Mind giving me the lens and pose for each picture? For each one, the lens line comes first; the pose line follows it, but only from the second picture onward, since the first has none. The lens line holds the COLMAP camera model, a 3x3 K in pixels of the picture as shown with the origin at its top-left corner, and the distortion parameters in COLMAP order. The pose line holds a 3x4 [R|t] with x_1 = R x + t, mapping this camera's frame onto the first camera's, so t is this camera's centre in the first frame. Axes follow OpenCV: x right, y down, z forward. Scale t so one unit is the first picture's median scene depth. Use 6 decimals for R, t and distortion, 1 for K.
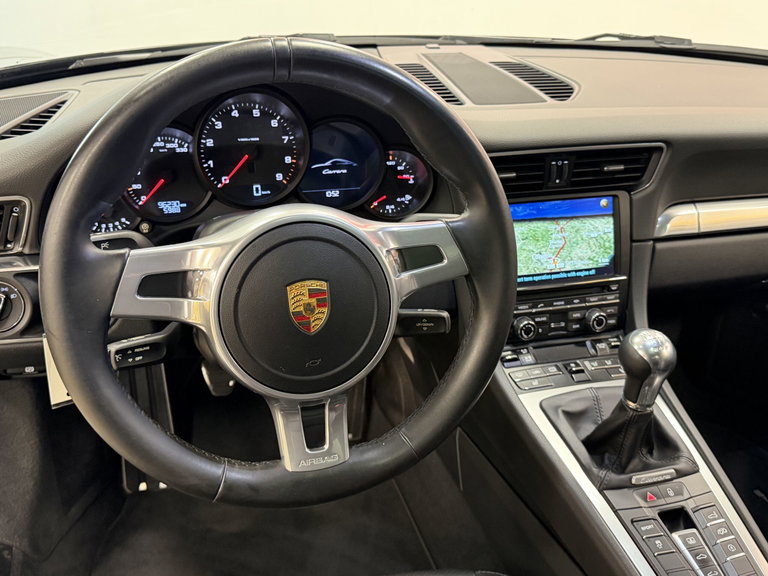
lens RADIAL K [[758.5, 0, 384.0], [0, 758.5, 288.0], [0, 0, 1]] dist [0.174233, -0.413344]
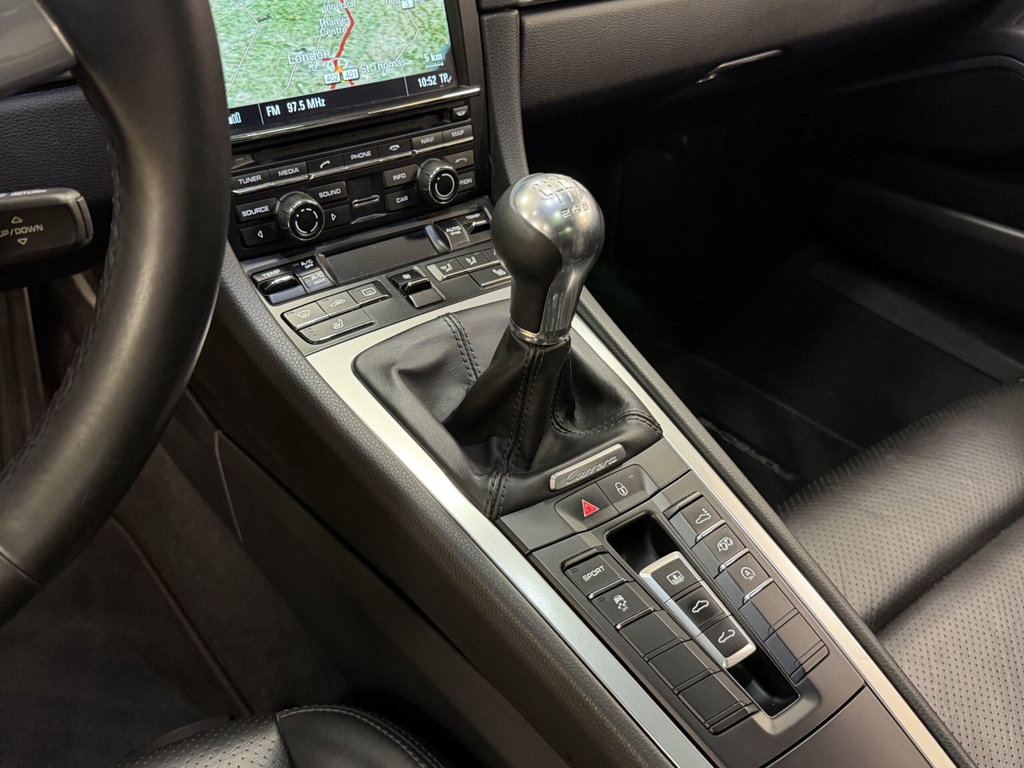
lens RADIAL K [[1011.4, 0, 512.0], [0, 1011.4, 384.0], [0, 0, 1]] dist [0.174233, -0.413344]
pose [[0.932307, -0.191460, 0.306832, 0.095928], [0.130591, 0.969357, 0.208068, 0.040700], [-0.337267, -0.153914, 0.928742, 0.358591]]
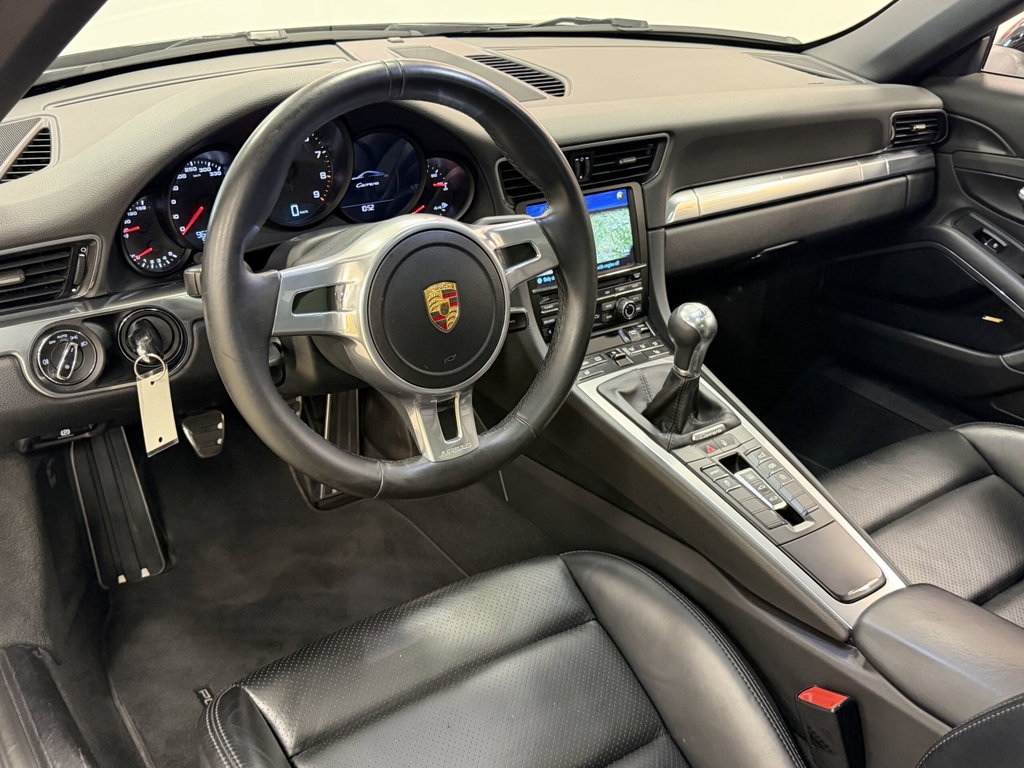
lens RADIAL K [[1011.4, 0, 512.0], [0, 1011.4, 384.0], [0, 0, 1]] dist [0.174233, -0.413344]
pose [[0.946268, -0.138146, 0.292390, -0.311590], [0.123904, 0.990045, 0.066776, 0.034388], [-0.298704, -0.026960, 0.953965, -0.299228]]
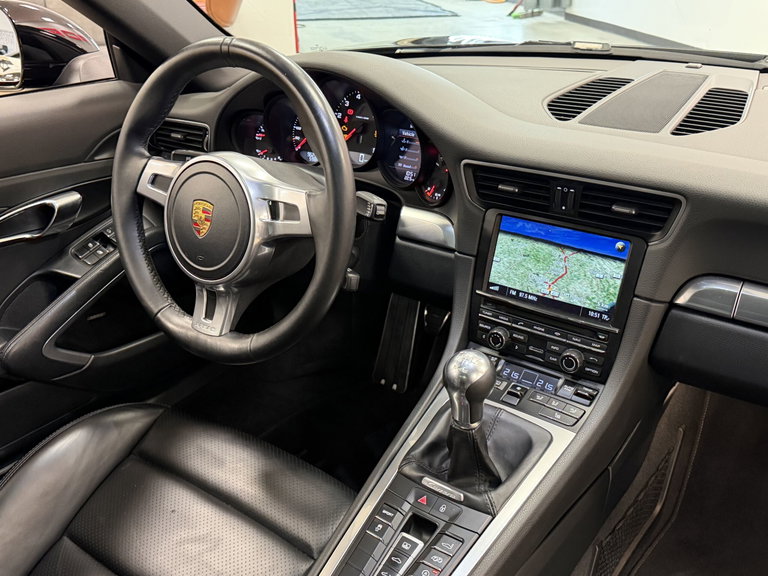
lens RADIAL K [[758.5, 0, 384.0], [0, 758.5, 288.0], [0, 0, 1]] dist [0.174233, -0.413344]
pose [[0.609529, 0.309840, -0.729708, 0.861197], [-0.302736, 0.941675, 0.146966, -0.121150], [0.732684, 0.131329, 0.667778, 0.196877]]
